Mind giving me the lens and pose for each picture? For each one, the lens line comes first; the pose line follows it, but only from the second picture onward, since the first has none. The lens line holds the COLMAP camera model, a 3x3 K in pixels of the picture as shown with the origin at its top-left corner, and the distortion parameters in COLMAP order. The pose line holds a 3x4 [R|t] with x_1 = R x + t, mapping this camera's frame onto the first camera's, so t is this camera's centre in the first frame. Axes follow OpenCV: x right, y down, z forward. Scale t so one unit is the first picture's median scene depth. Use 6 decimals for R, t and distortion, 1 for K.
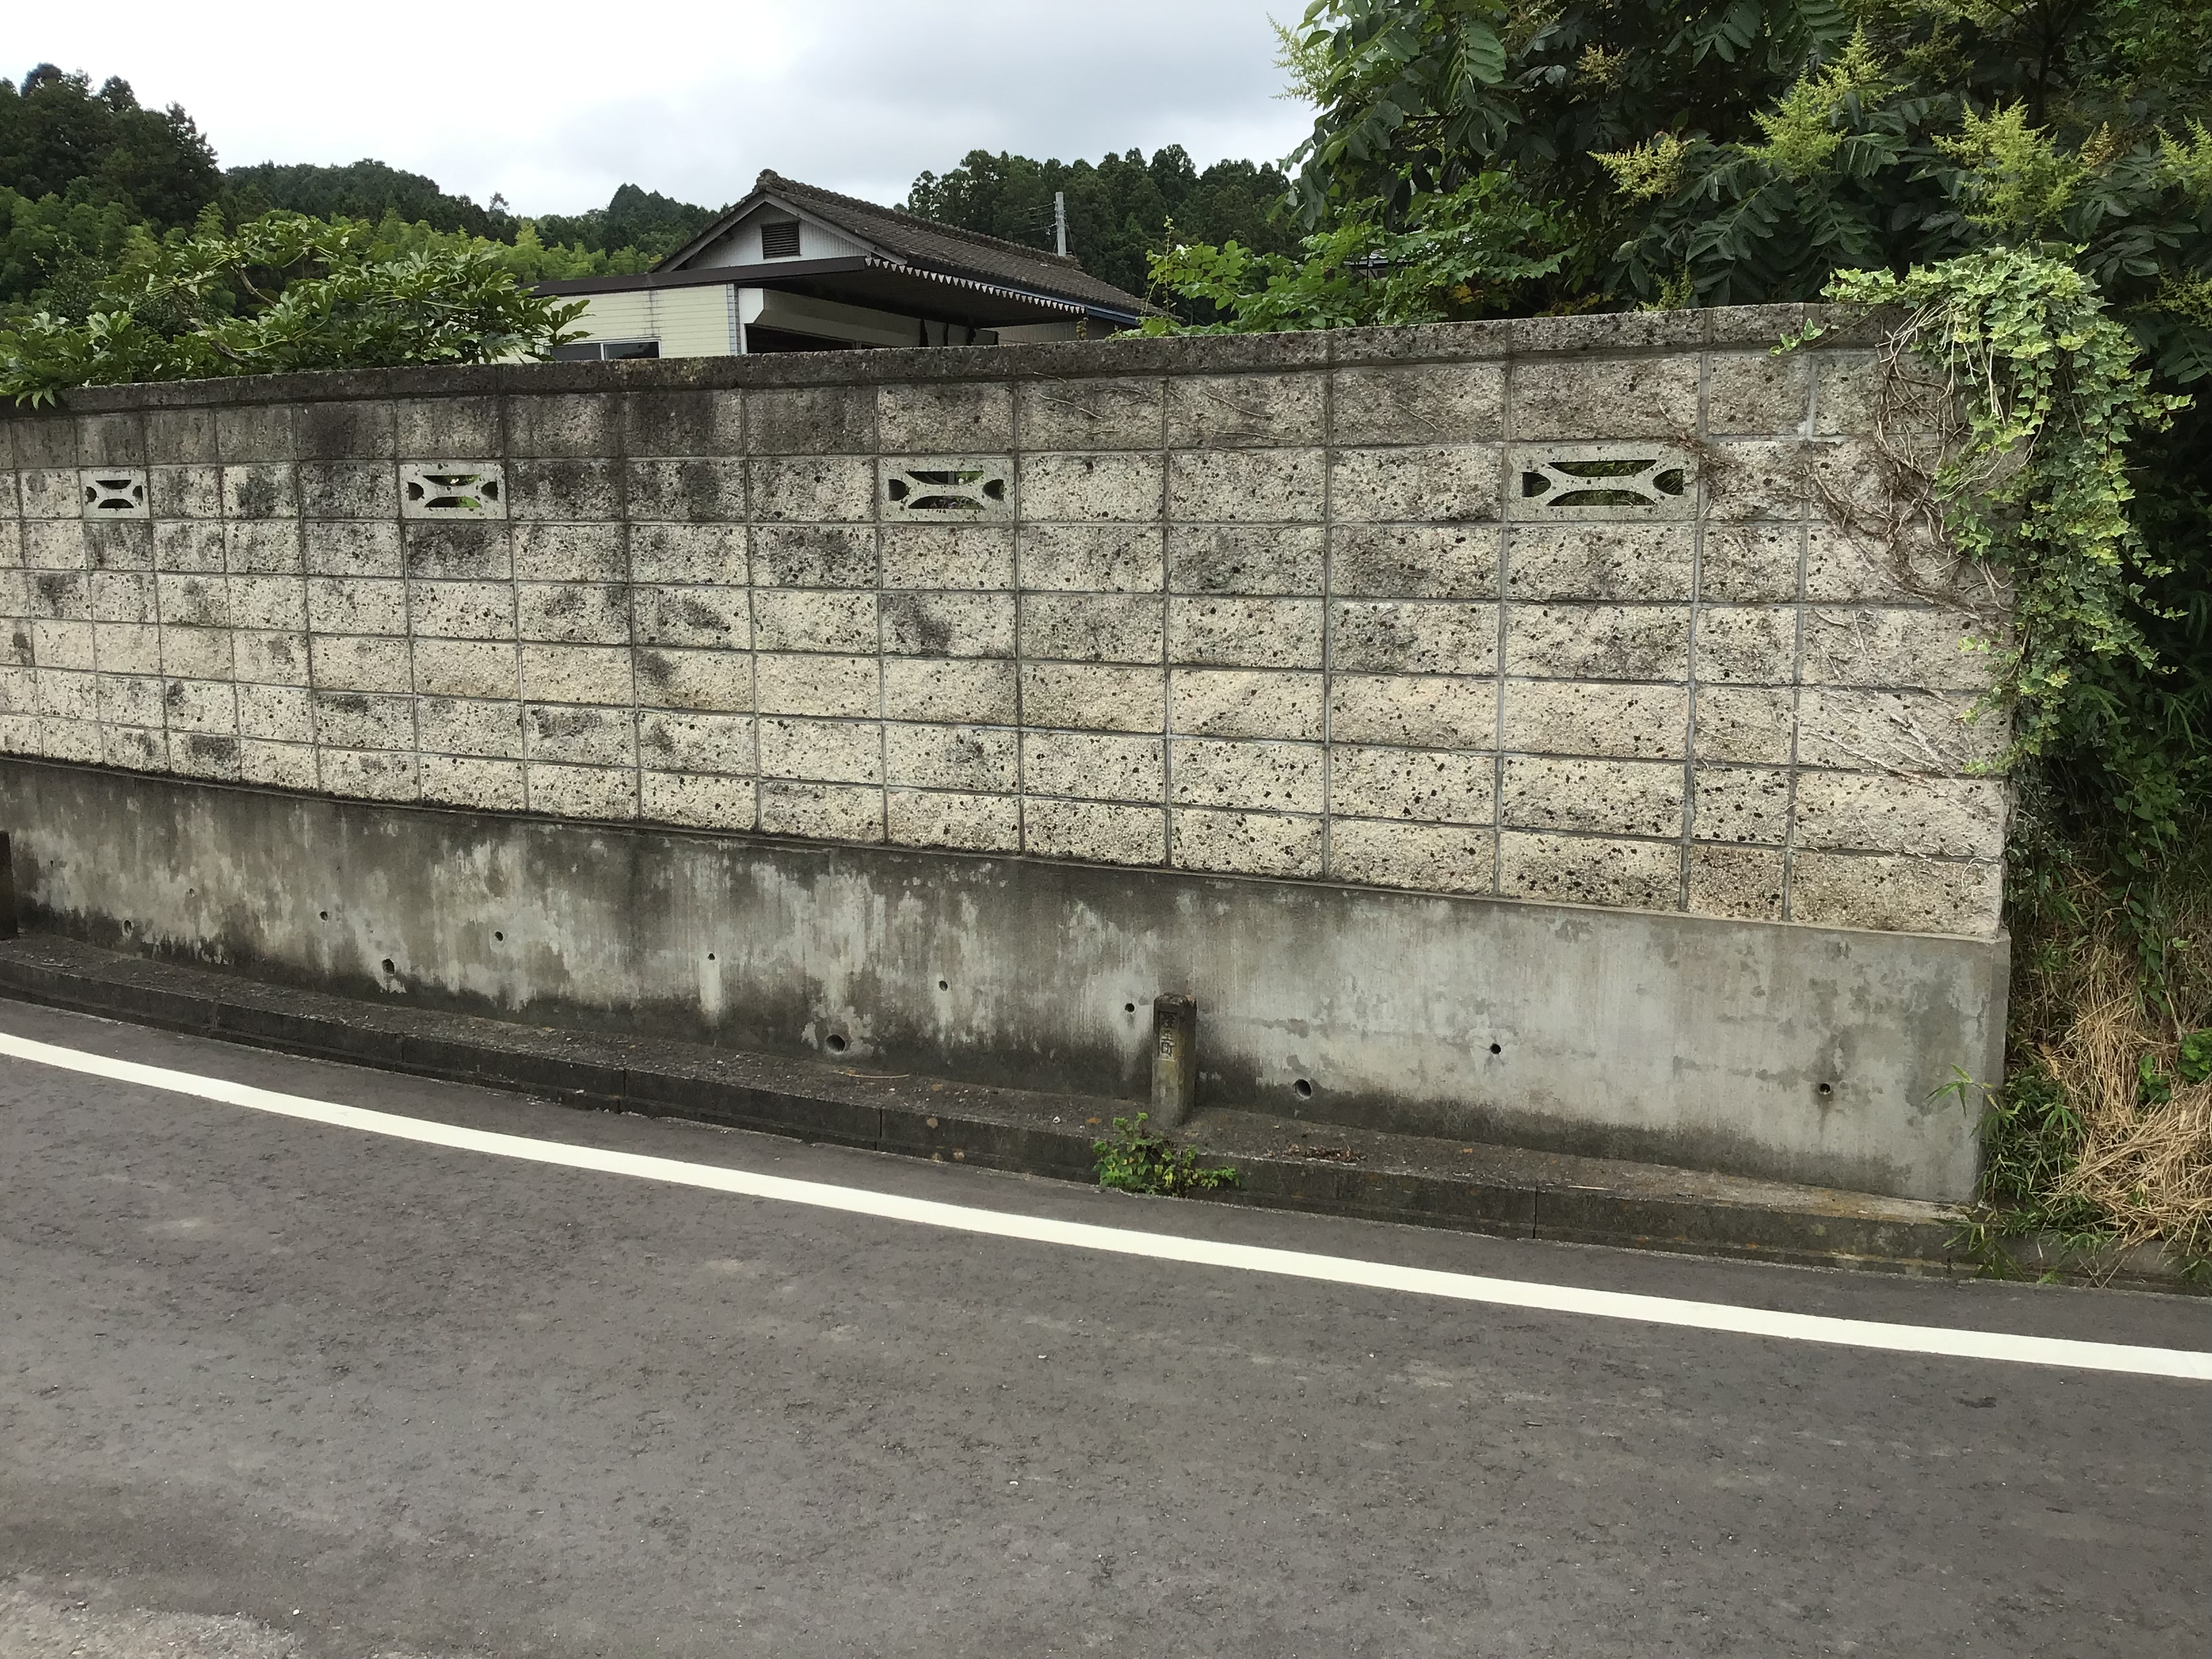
lens RADIAL K [[2099.7, 0, 1106.0], [0, 2099.7, 829.5], [0, 0, 1]] dist [0.117977, -0.312431]
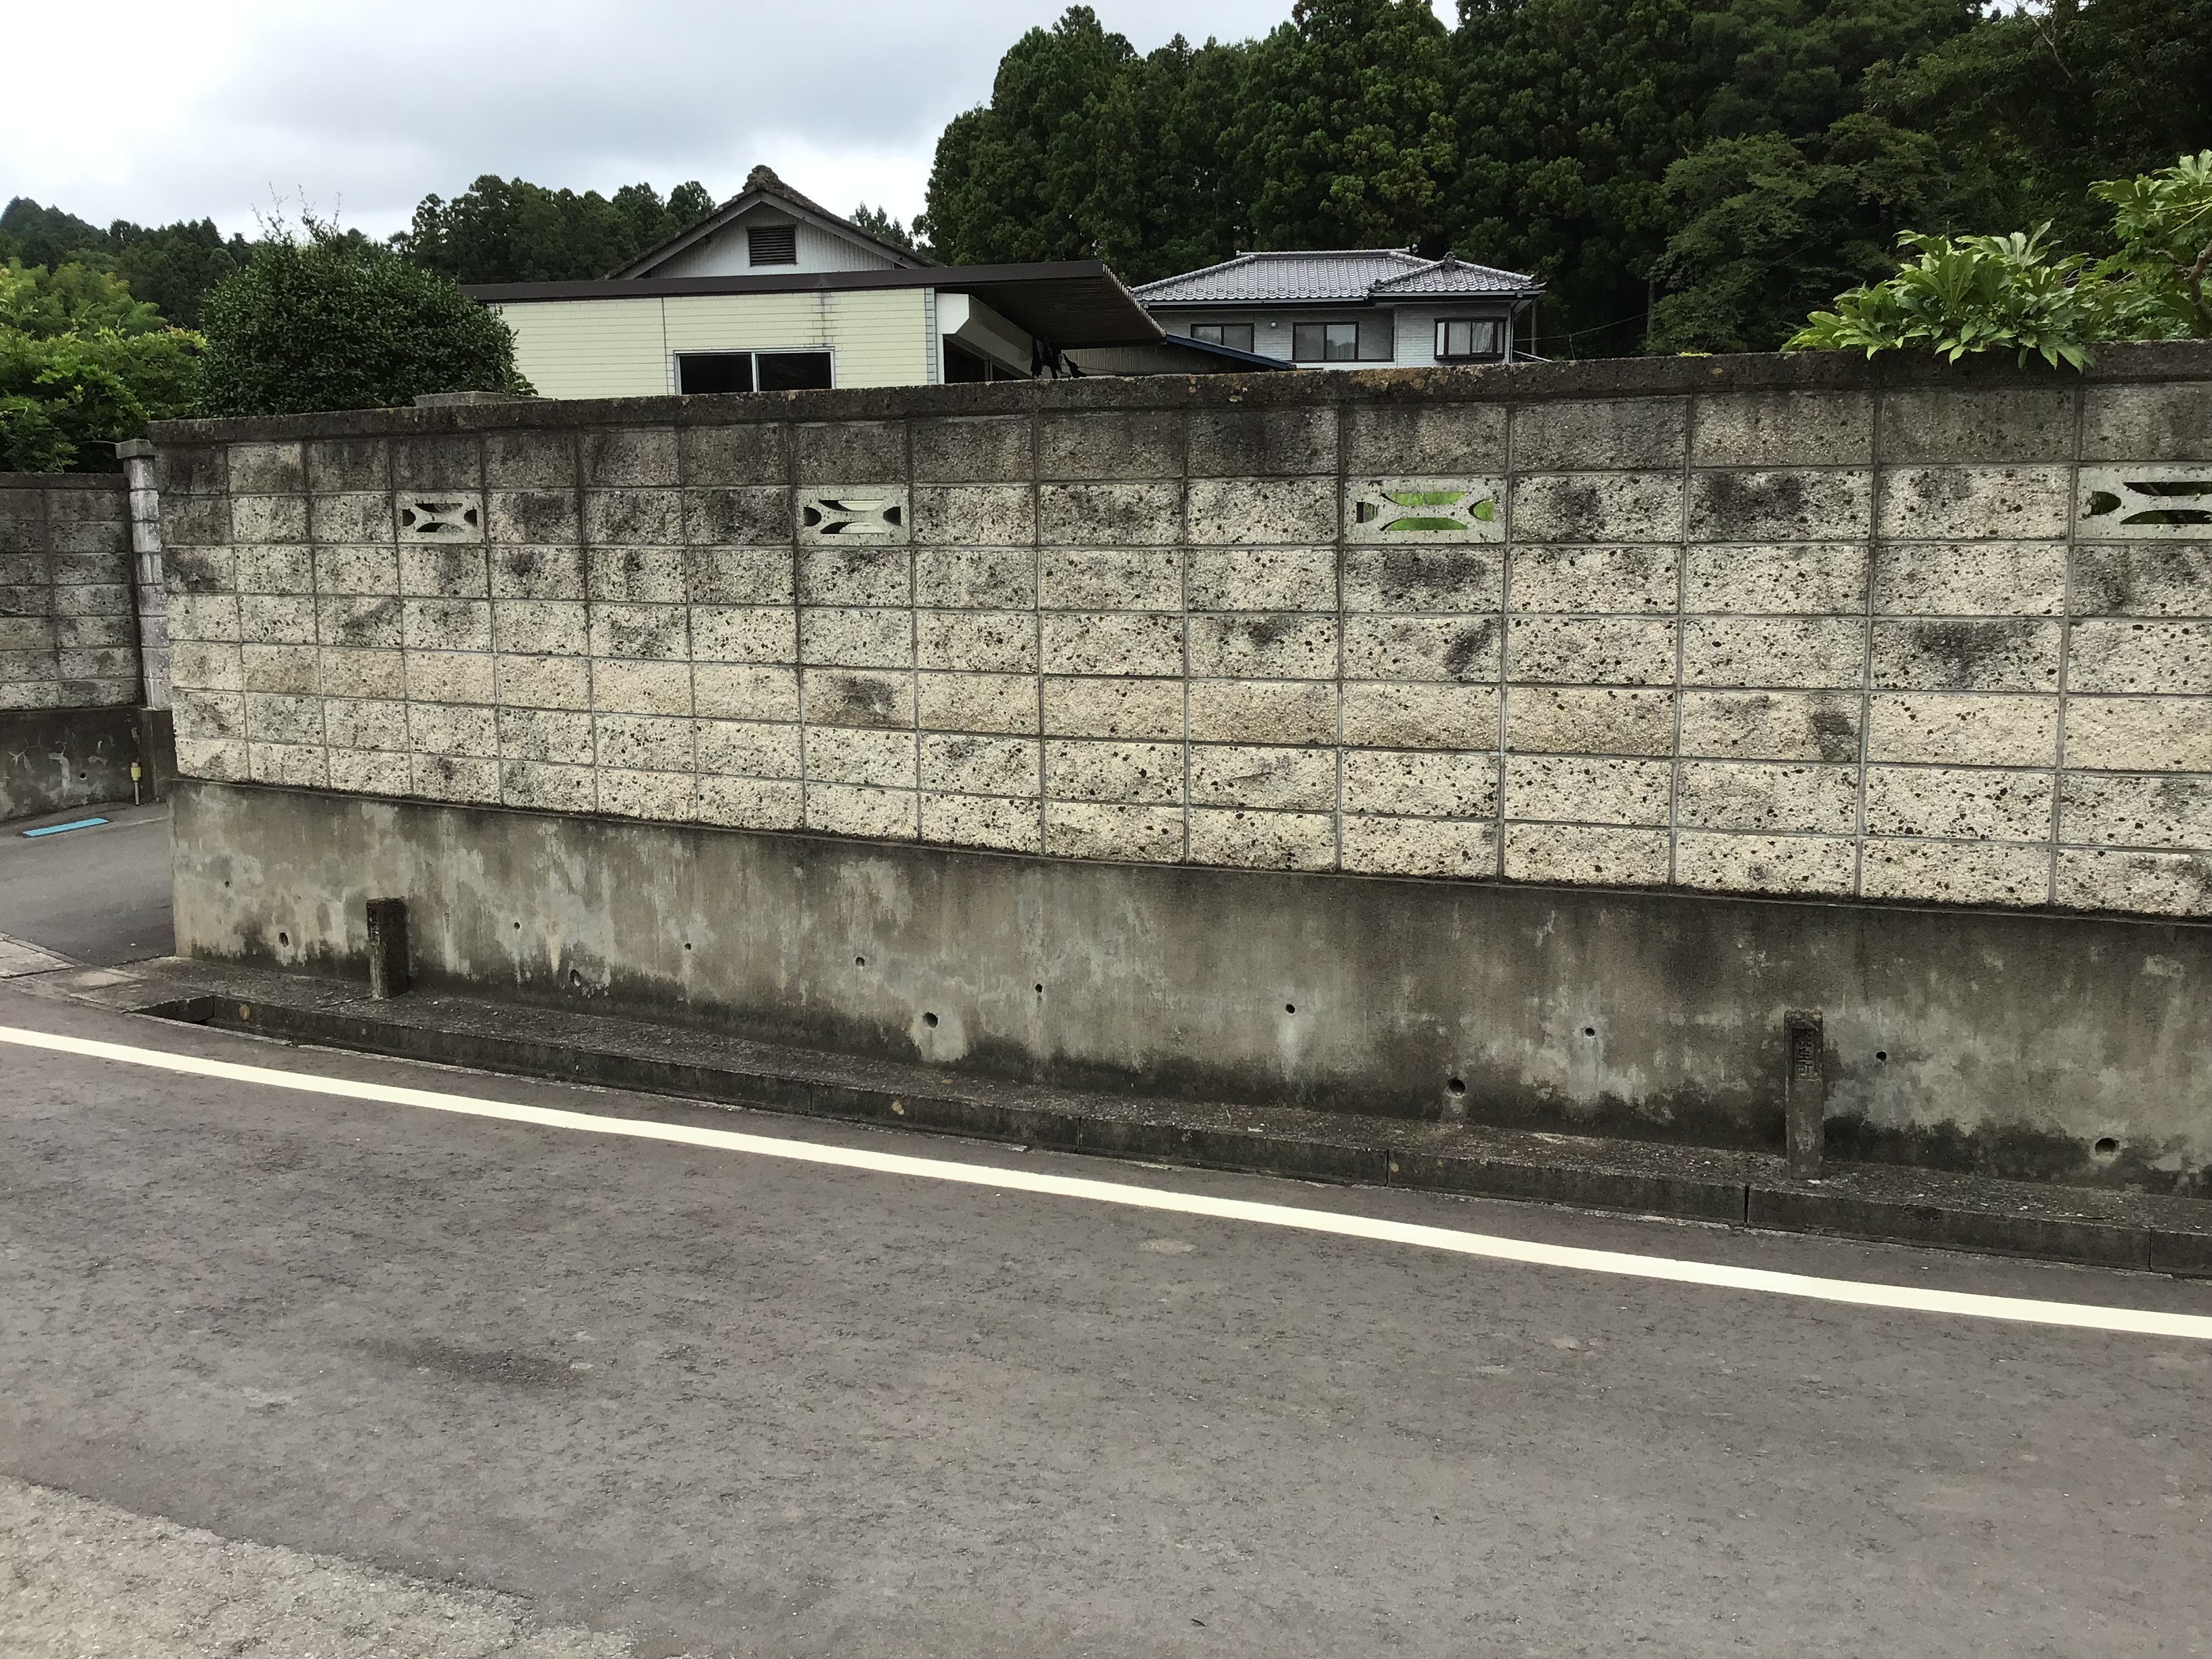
lens RADIAL K [[2067.2, 0, 1106.0], [0, 2067.2, 829.5], [0, 0, 1]] dist [0.092599, -0.223454]
pose [[0.960108, -0.031784, 0.277817, -1.195202], [0.037119, 0.999213, -0.013962, -0.072234], [-0.277154, 0.023717, 0.960533, 0.570254]]
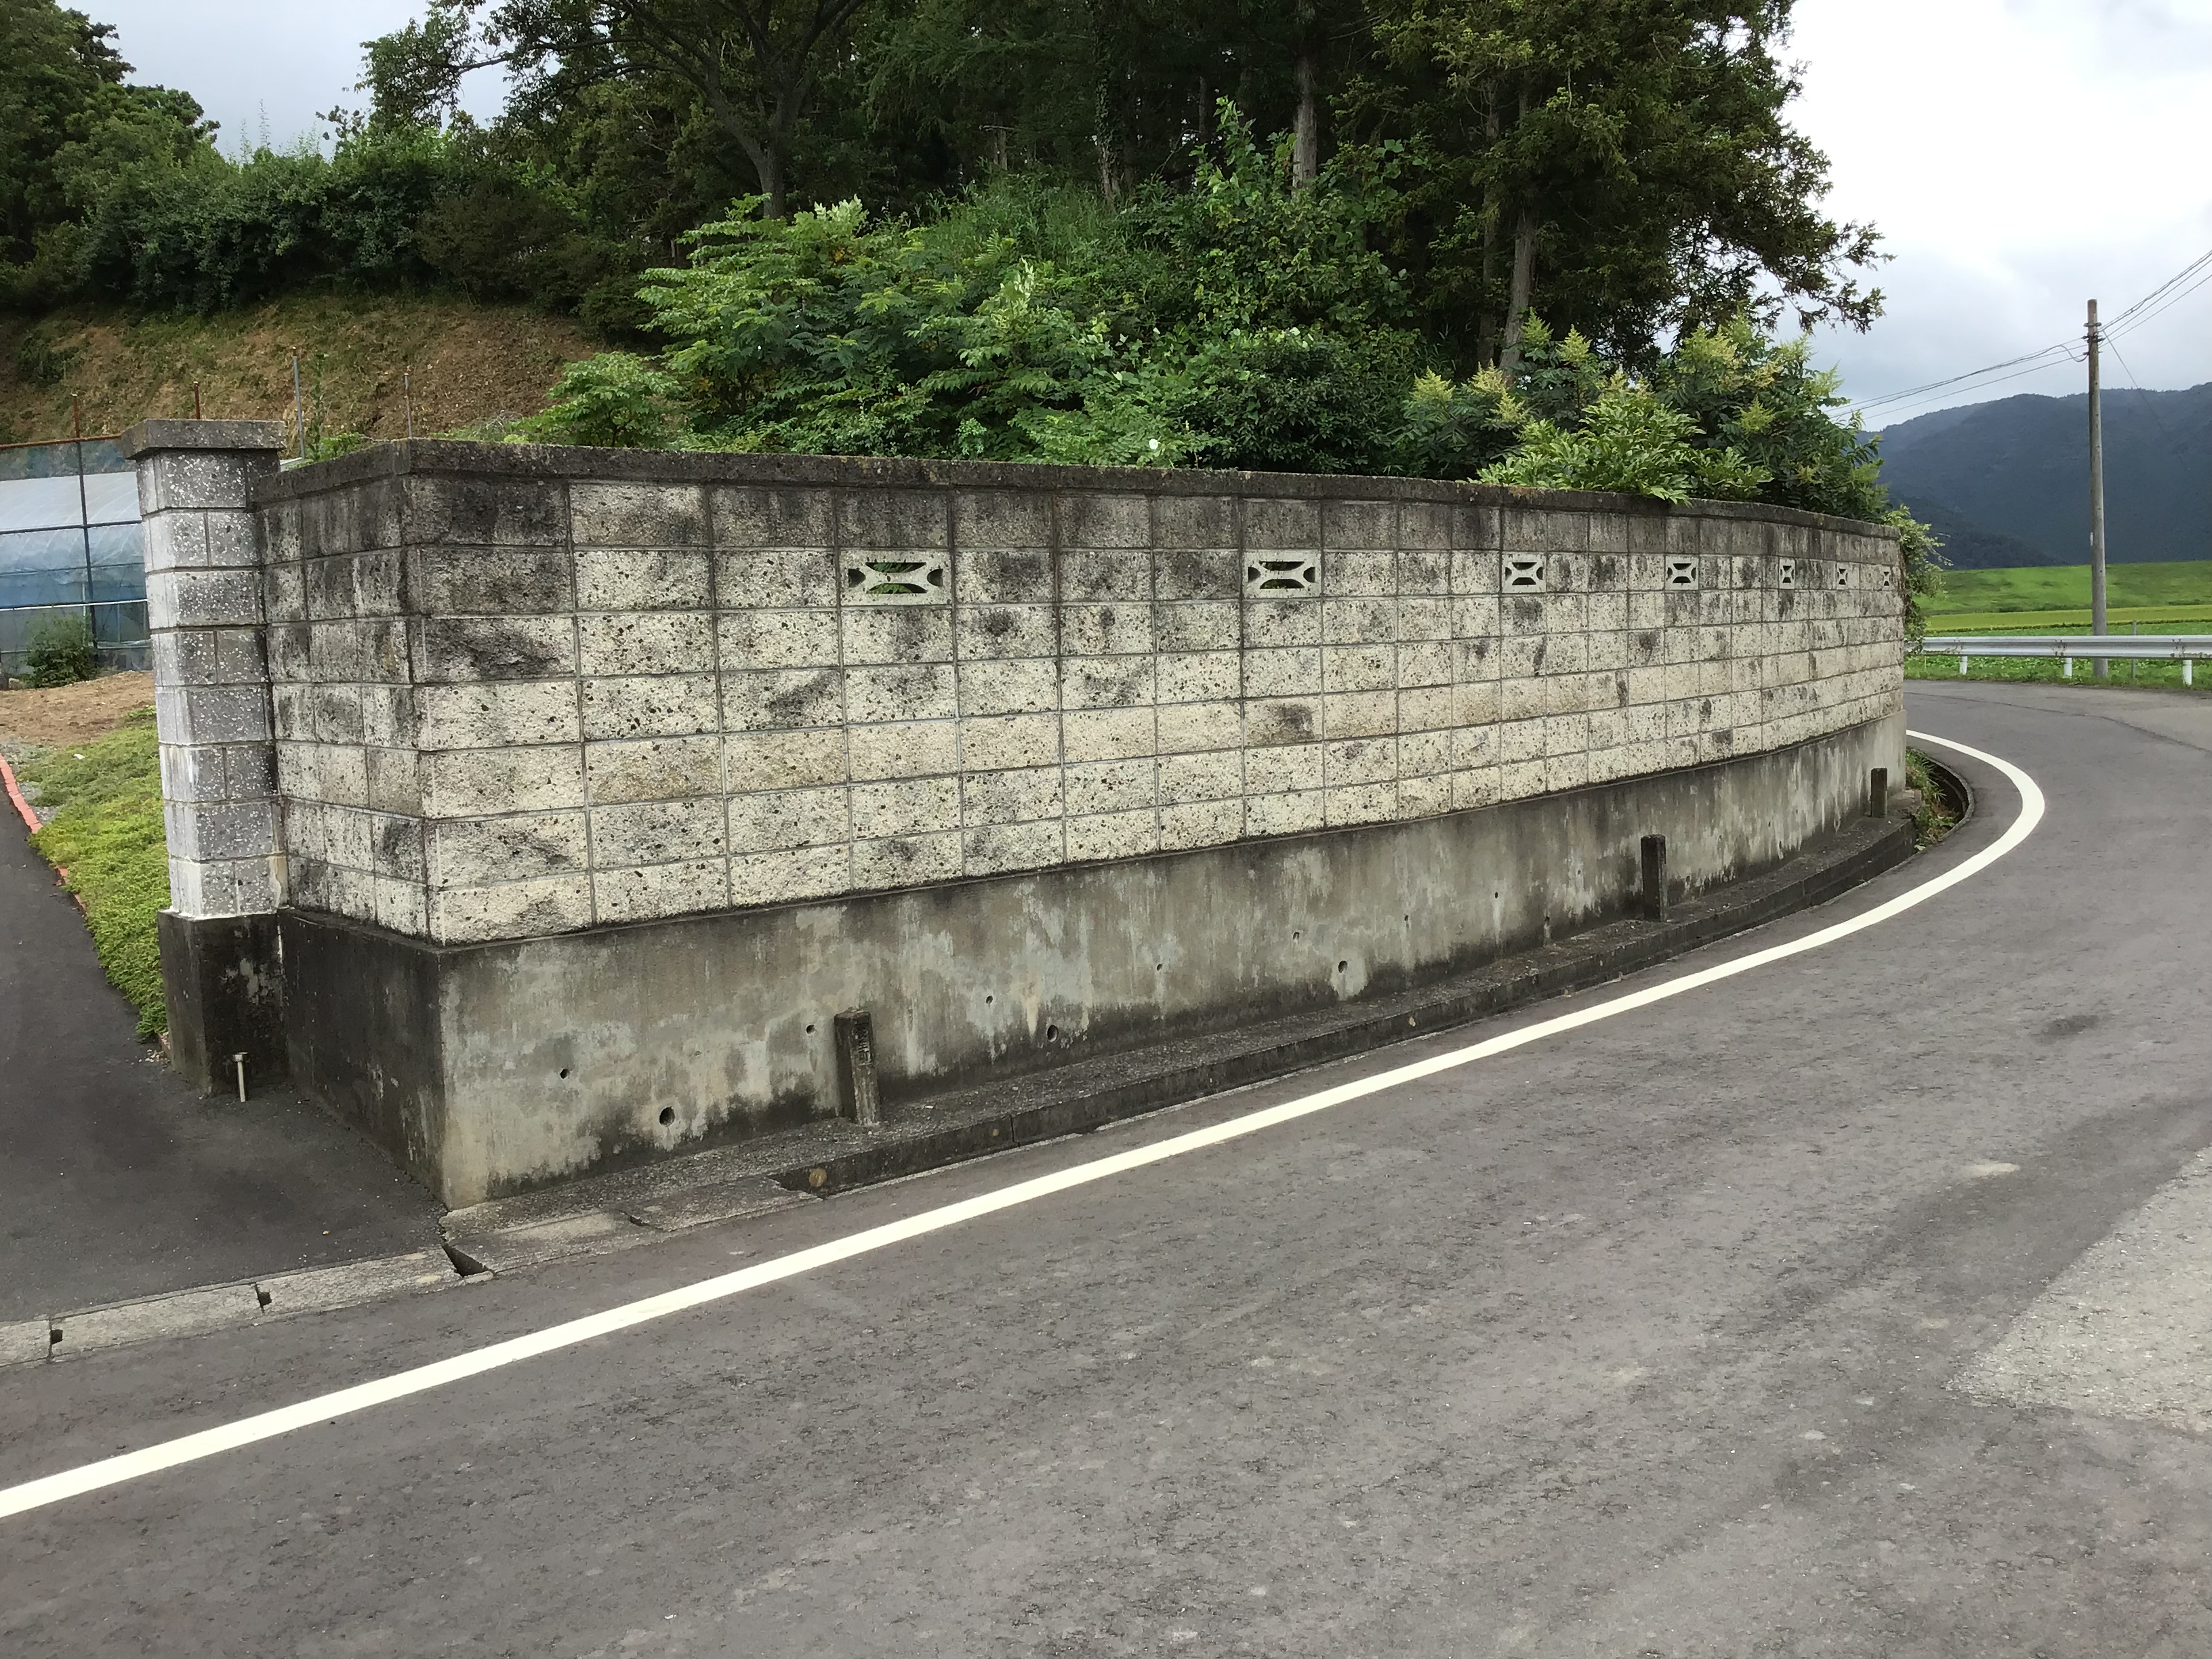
lens RADIAL K [[2034.8, 0, 1106.0], [0, 2034.8, 829.5], [0, 0, 1]] dist [-0.085824, 1.371904]
pose [[0.016930, -0.082681, 0.996432, -2.279802], [0.194523, 0.977805, 0.077831, -0.210326], [-0.980752, 0.192512, 0.032637, 1.676208]]
